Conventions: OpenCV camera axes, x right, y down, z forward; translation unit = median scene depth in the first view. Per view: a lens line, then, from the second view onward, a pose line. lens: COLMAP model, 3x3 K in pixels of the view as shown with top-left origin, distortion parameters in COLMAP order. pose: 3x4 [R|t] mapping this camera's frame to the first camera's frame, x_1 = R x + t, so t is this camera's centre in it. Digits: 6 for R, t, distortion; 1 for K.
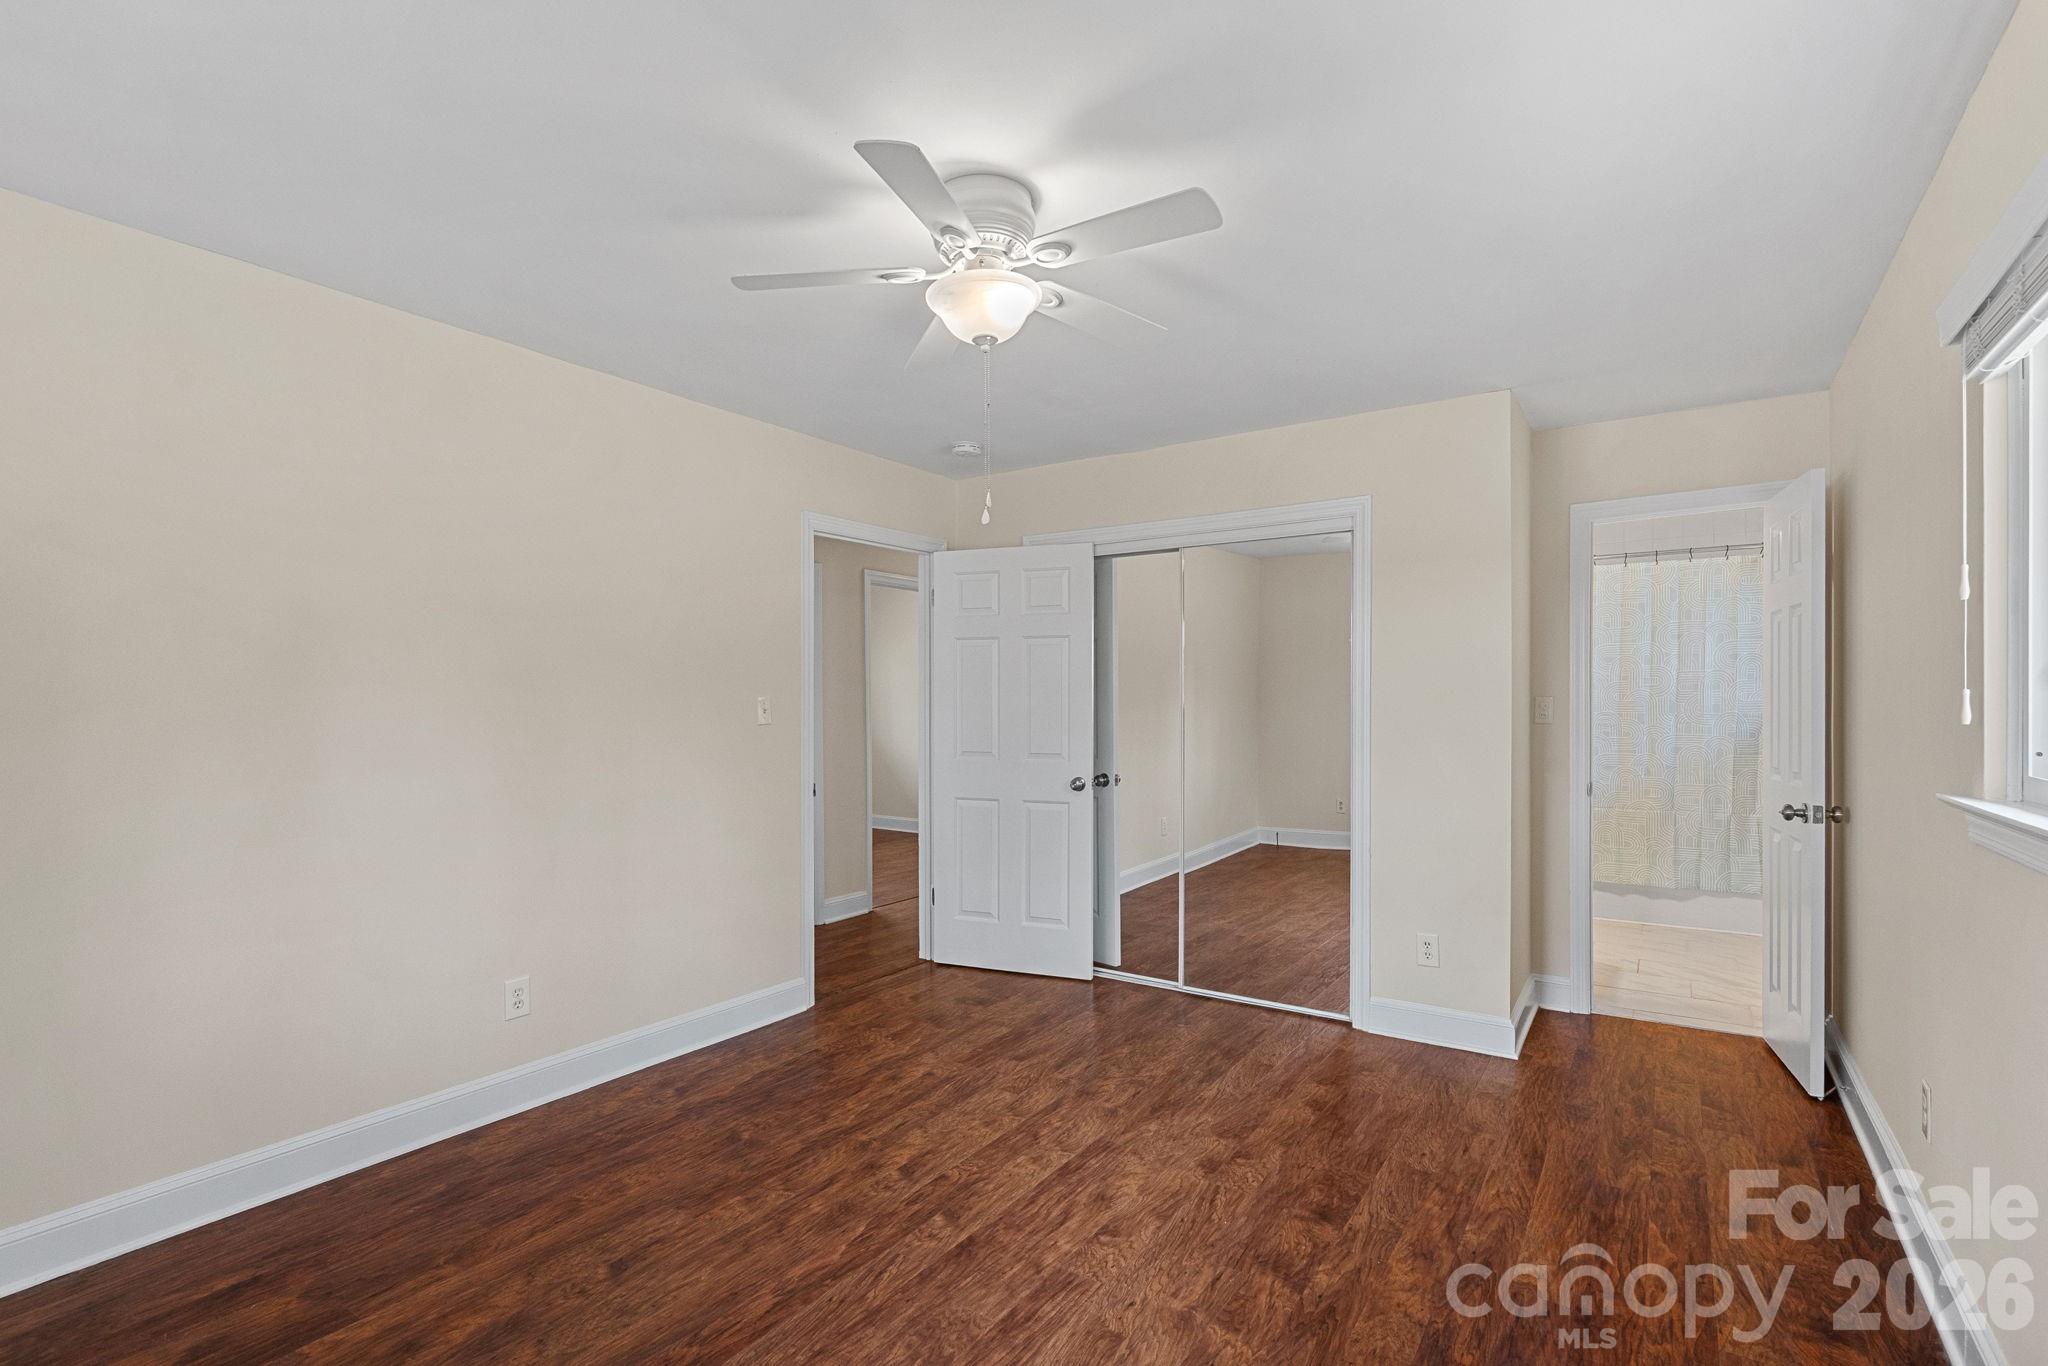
lens RADIAL K [[951.3, 0, 1023.4], [0, 951.3, 695.6], [0, 0, 1]] dist [-0.000332, 0.000912]
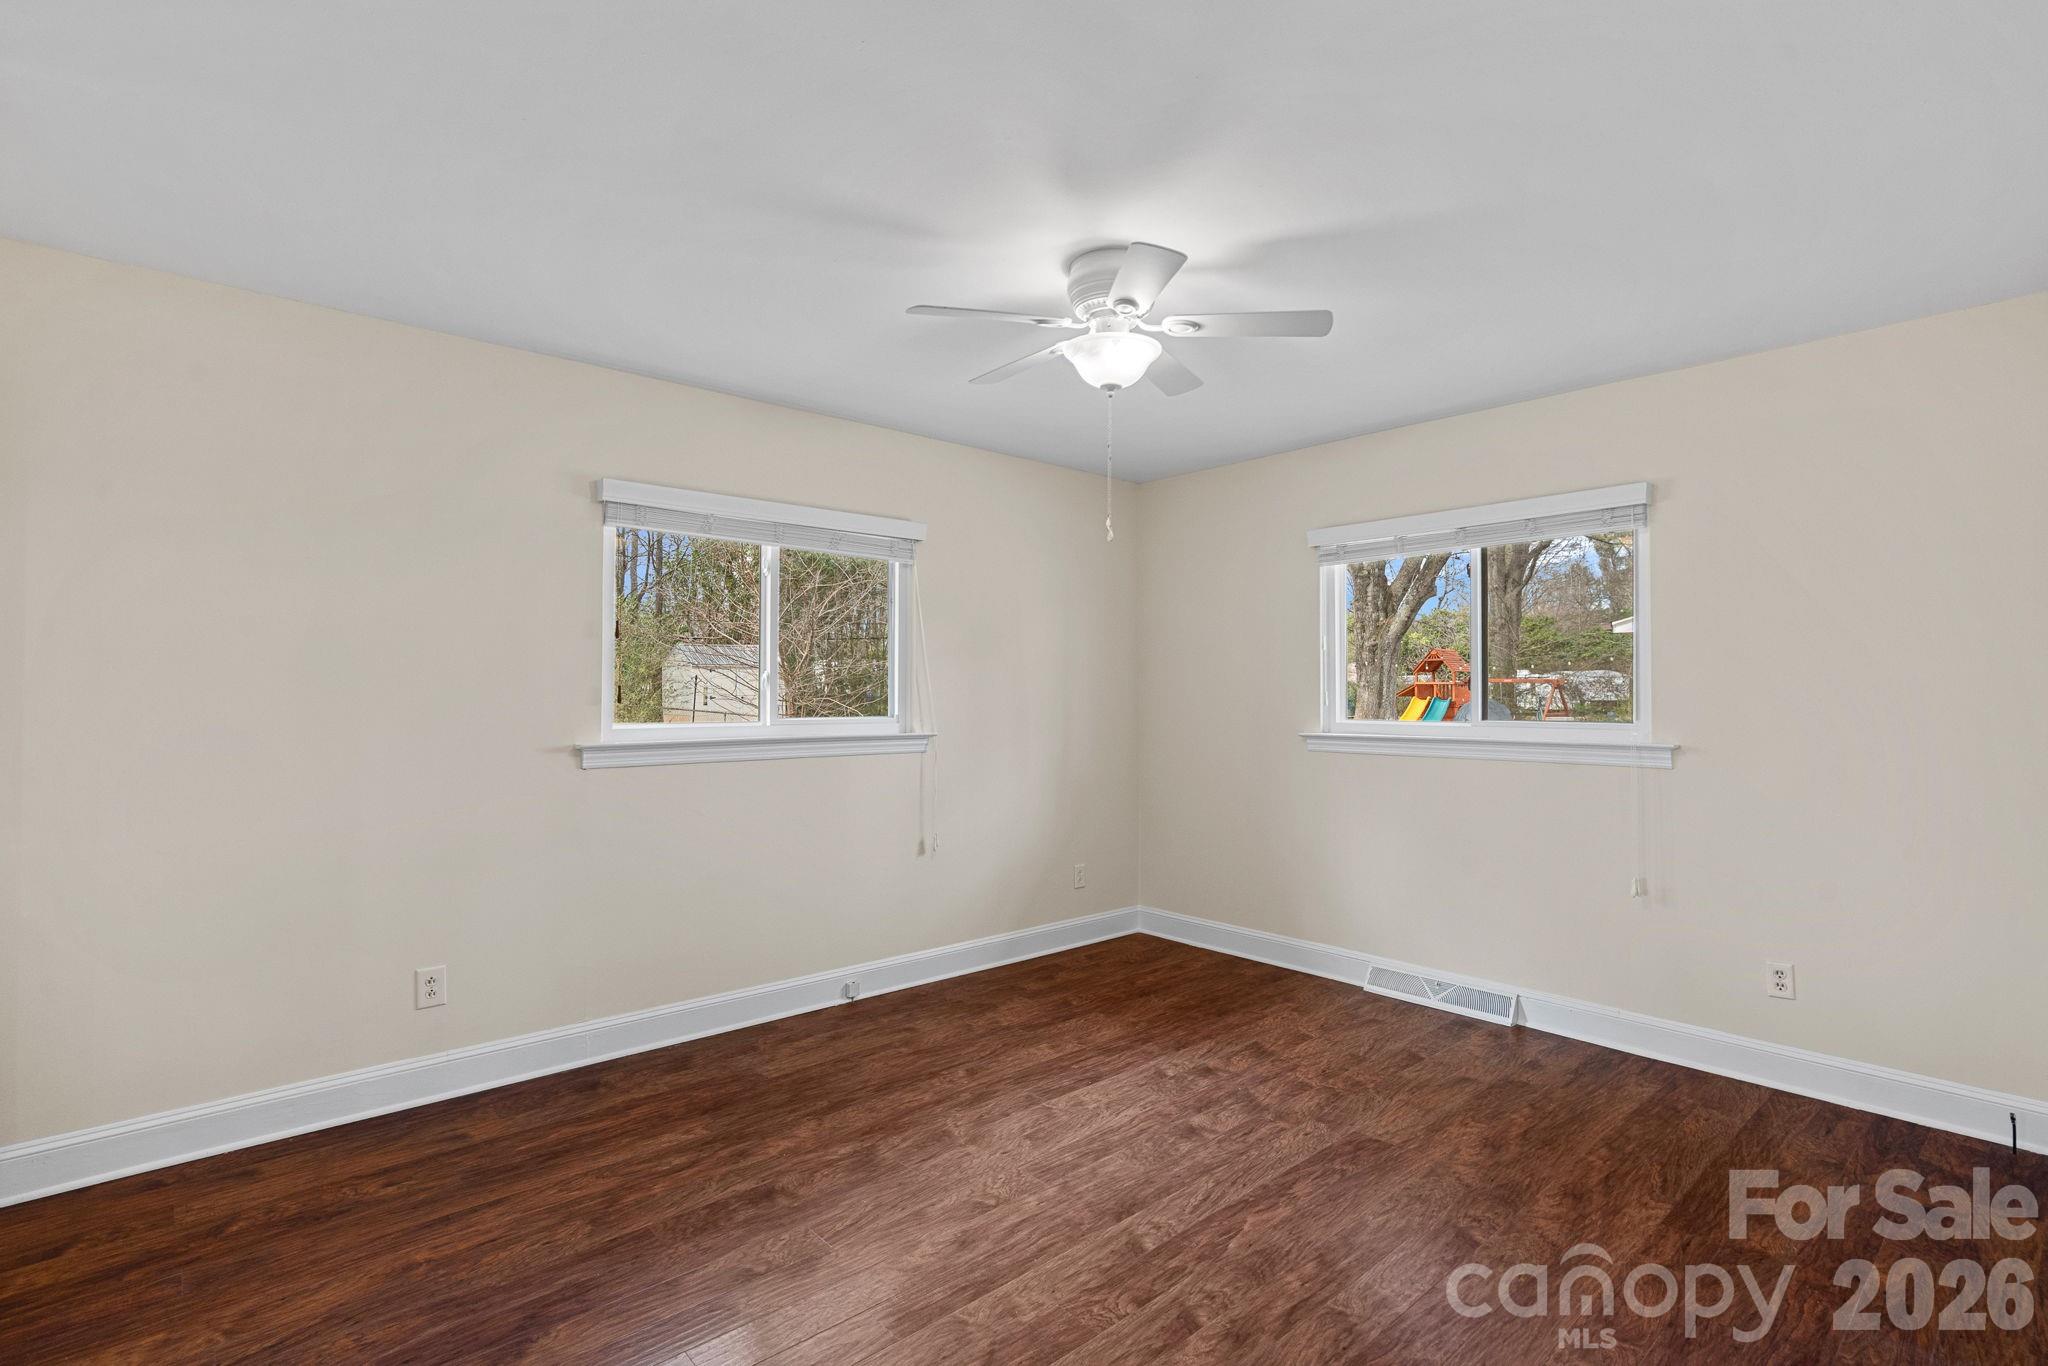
lens RADIAL K [[951.3, 0, 1023.4], [0, 951.3, 695.6], [0, 0, 1]] dist [-0.000332, 0.000912]
pose [[-0.966762, 0.000539, 0.255676, -0.212426], [-0.000403, 0.999993, -0.003631, 0.020486], [-0.255676, -0.003614, -0.966756, 1.970760]]
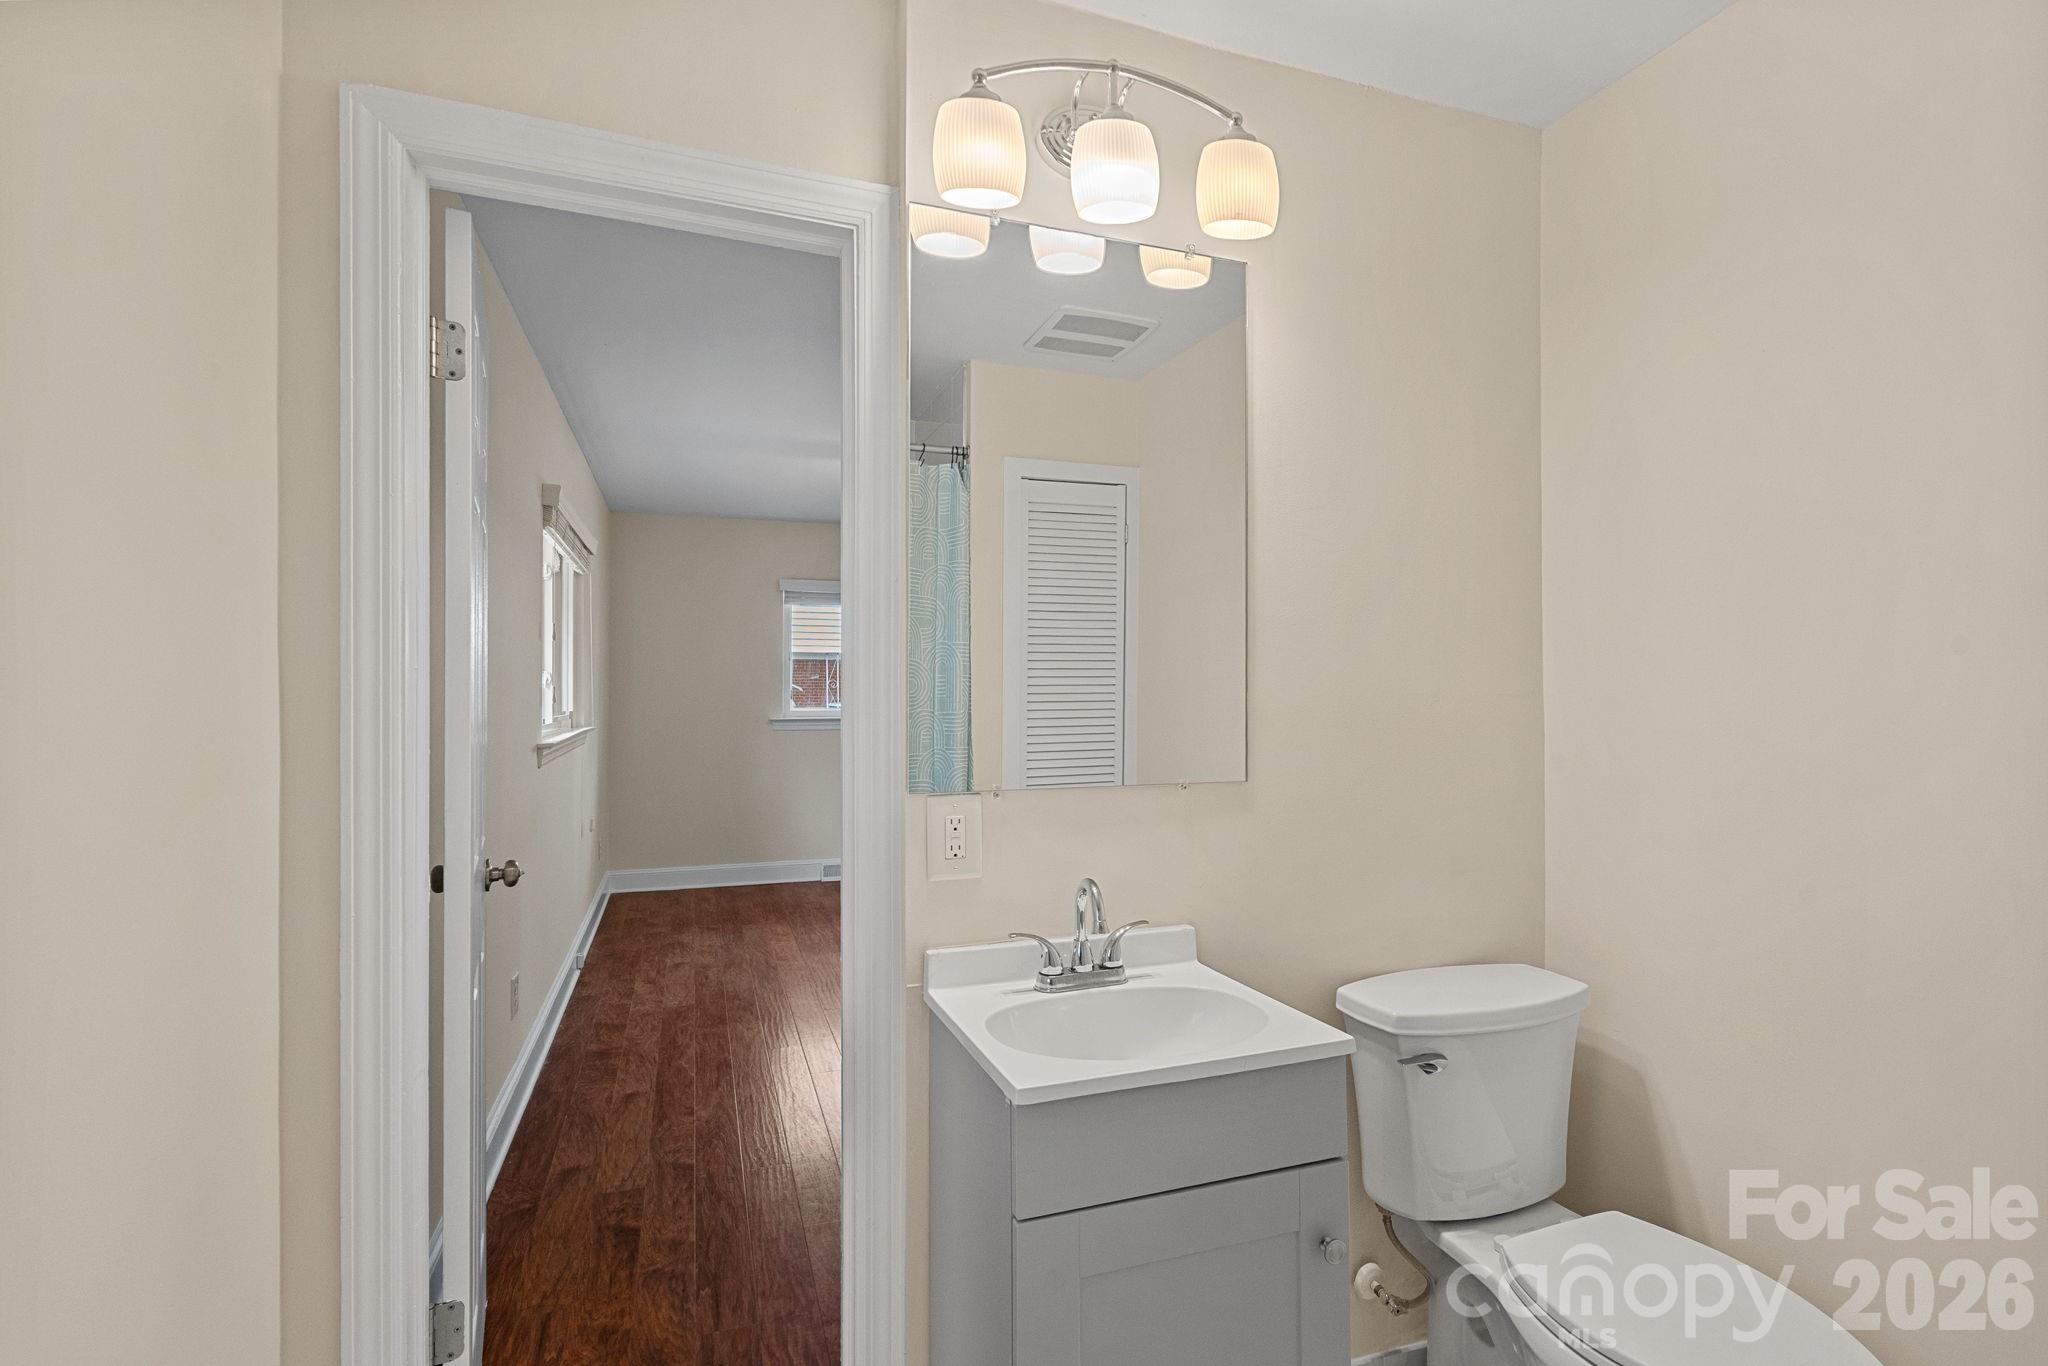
lens RADIAL K [[951.3, 0, 1023.4], [0, 951.3, 695.6], [0, 0, 1]] dist [-0.000332, 0.000912]
pose [[-0.604863, 0.006428, -0.796304, 1.452567], [0.007746, 0.999968, 0.002189, 0.030670], [0.796292, -0.004844, -0.604893, 2.196055]]
